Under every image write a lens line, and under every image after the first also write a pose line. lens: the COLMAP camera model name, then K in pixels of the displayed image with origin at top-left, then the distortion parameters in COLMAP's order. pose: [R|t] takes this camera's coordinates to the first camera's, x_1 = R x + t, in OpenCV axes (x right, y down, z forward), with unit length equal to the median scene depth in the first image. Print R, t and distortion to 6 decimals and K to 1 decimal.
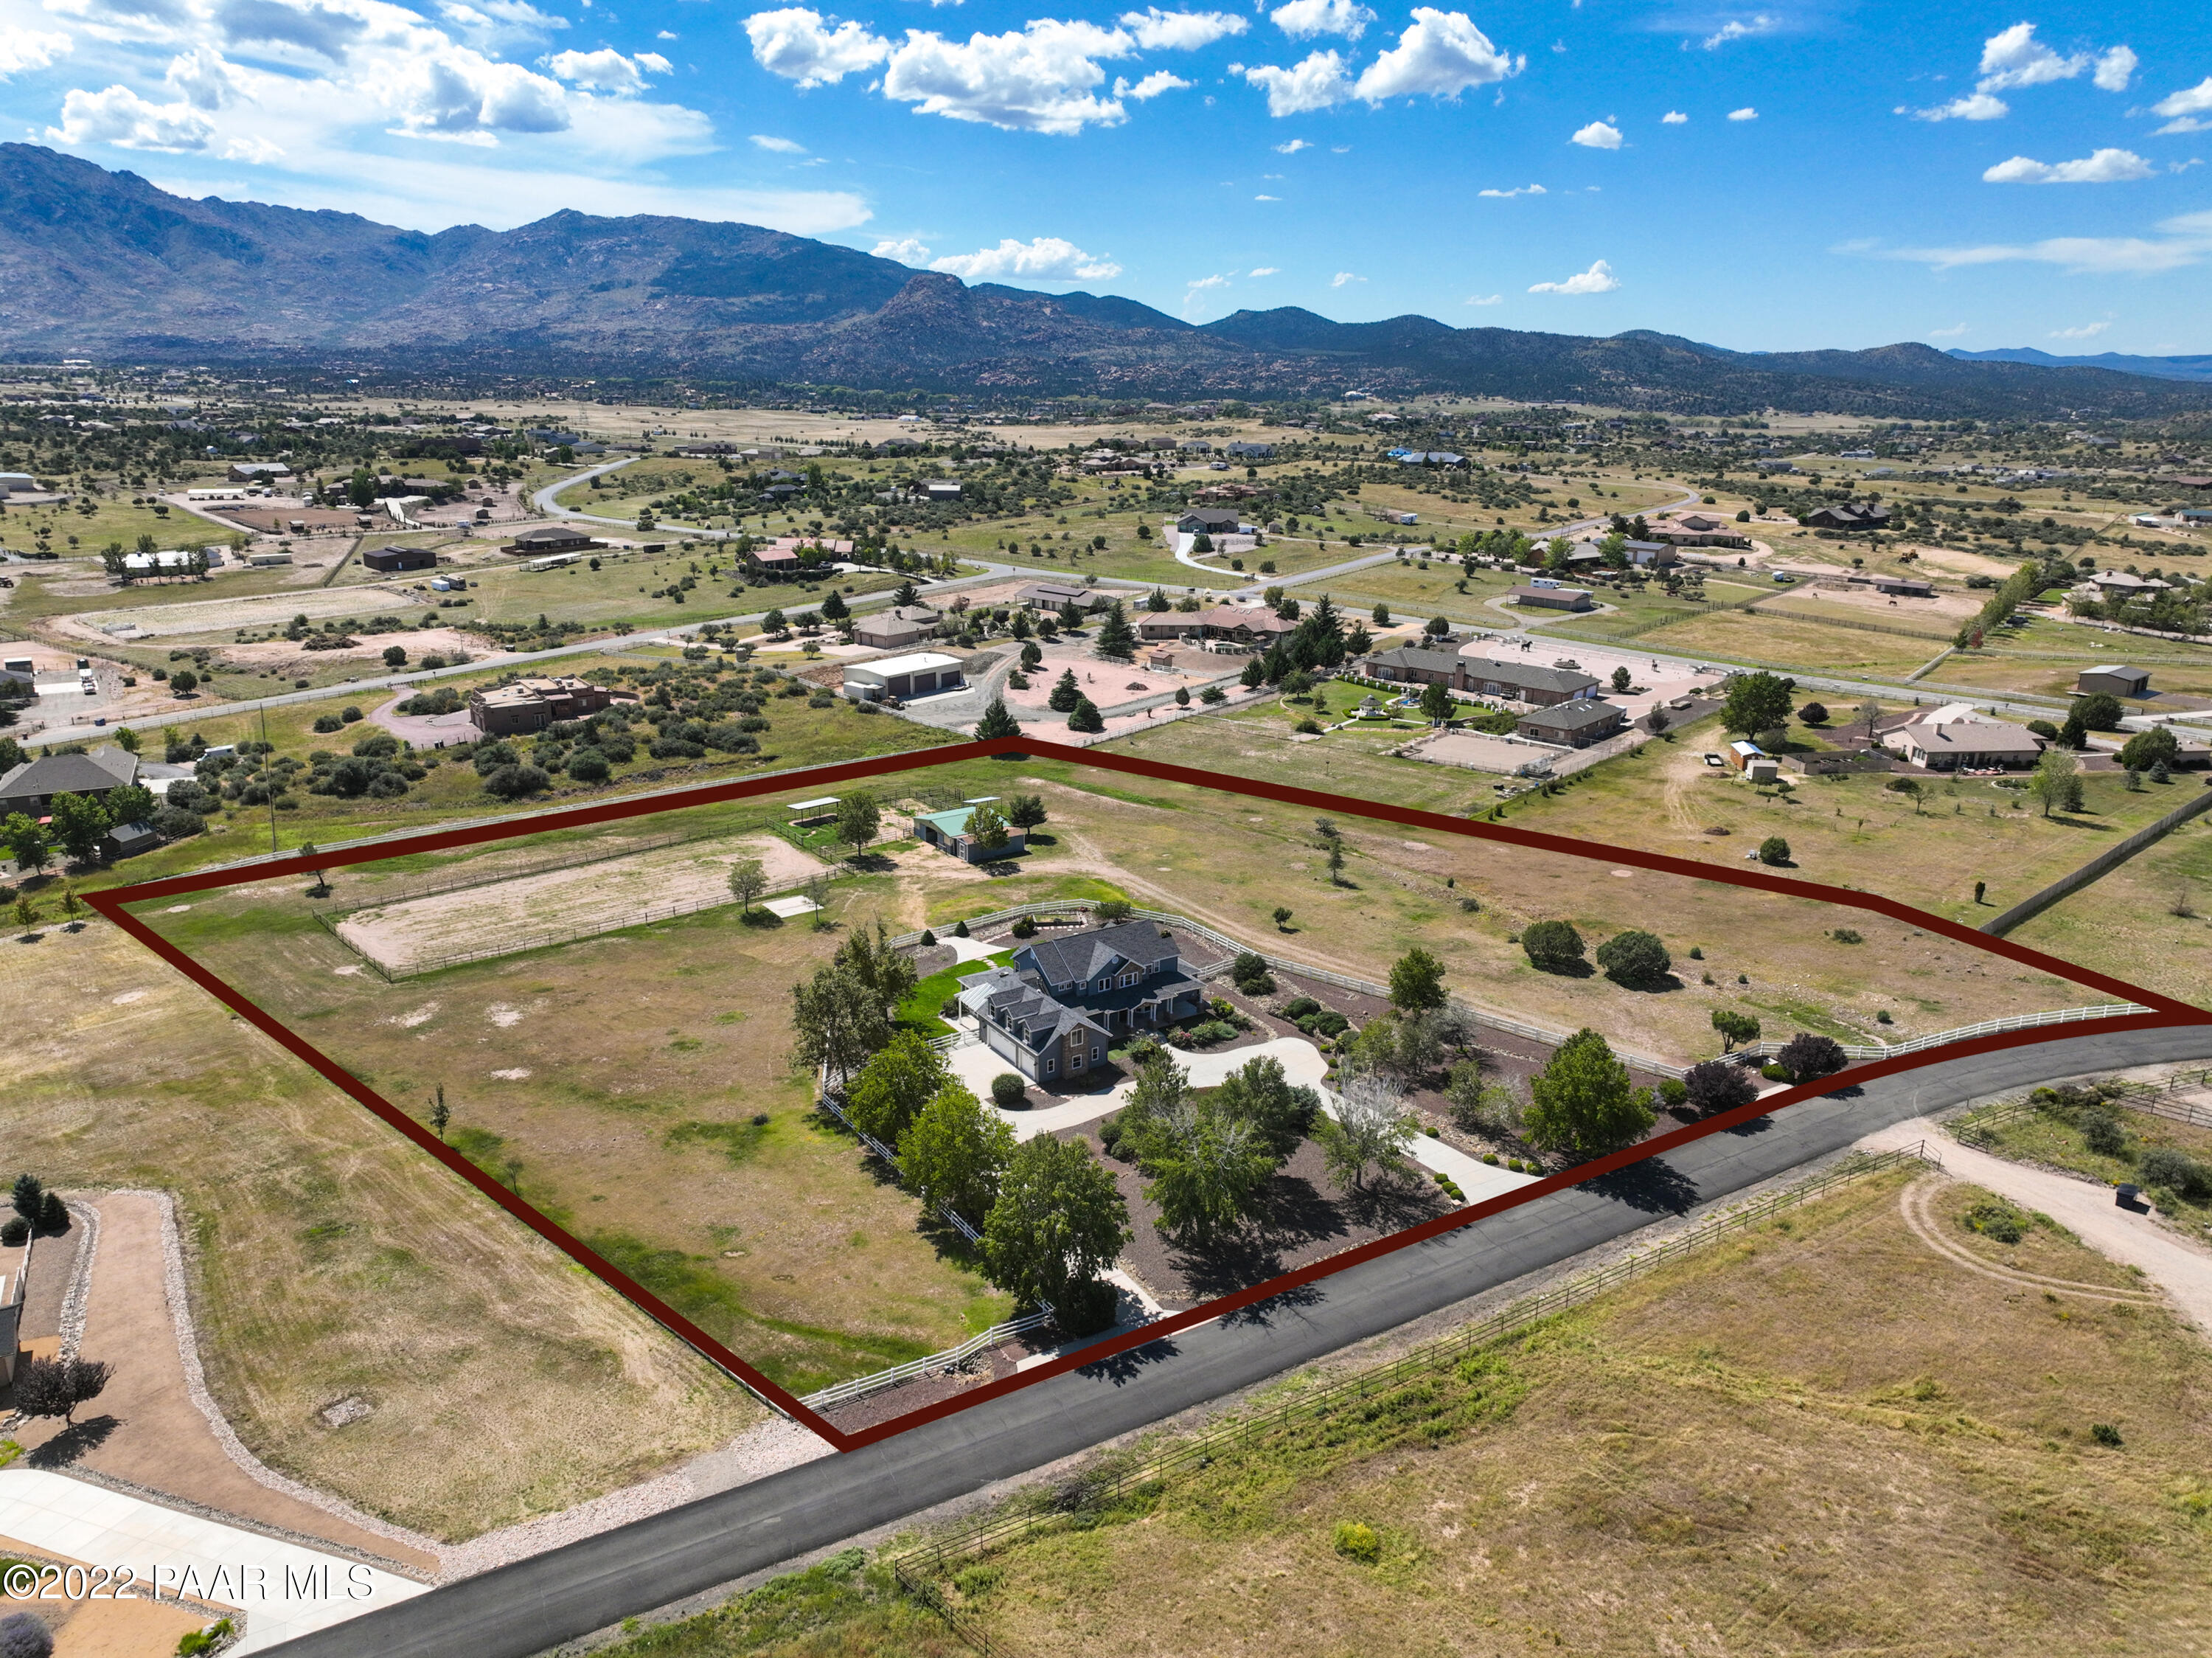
lens RADIAL K [[1558.5, 0, 1096.7], [0, 1558.5, 827.4], [0, 0, 1]] dist [-0.004003, 0.021190]
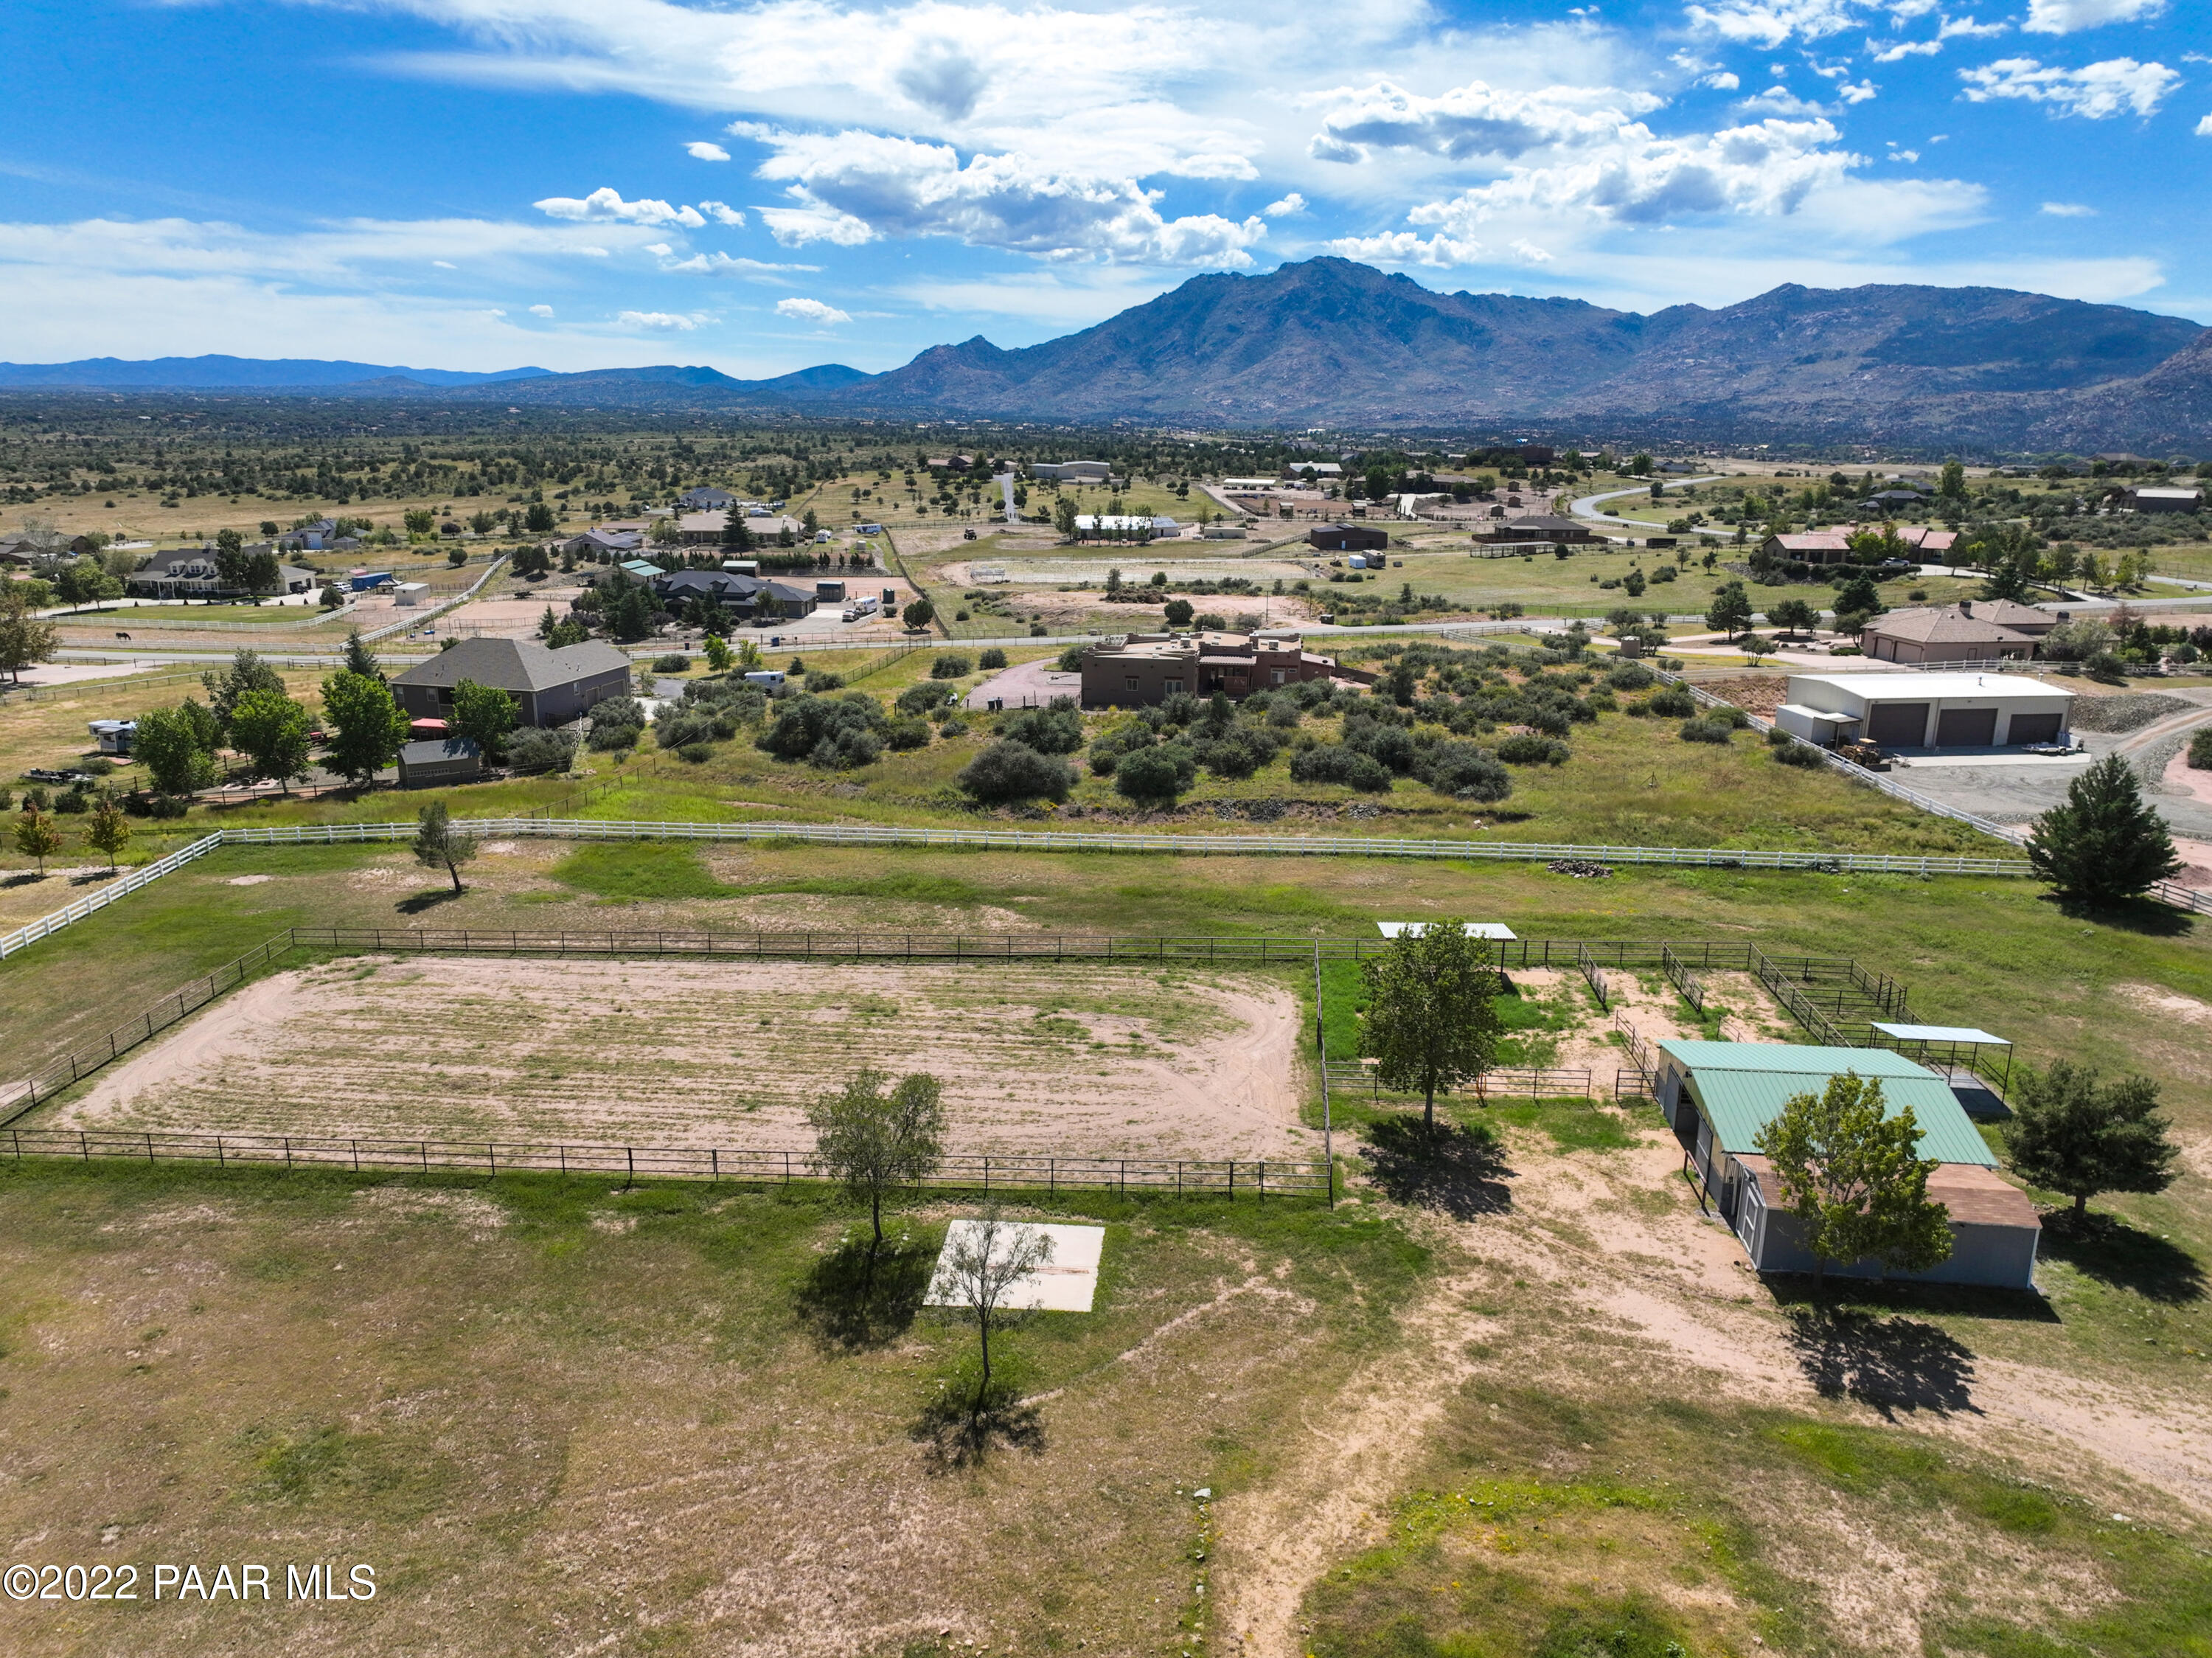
lens RADIAL K [[1558.5, 0, 1106.2], [0, 1558.5, 833.8], [0, 0, 1]] dist [-0.004003, 0.021190]
pose [[0.762504, 0.166835, -0.625104, -0.009355], [-0.195255, 0.980471, 0.023506, -0.020778], [0.616817, 0.104131, 0.780188, 0.437320]]
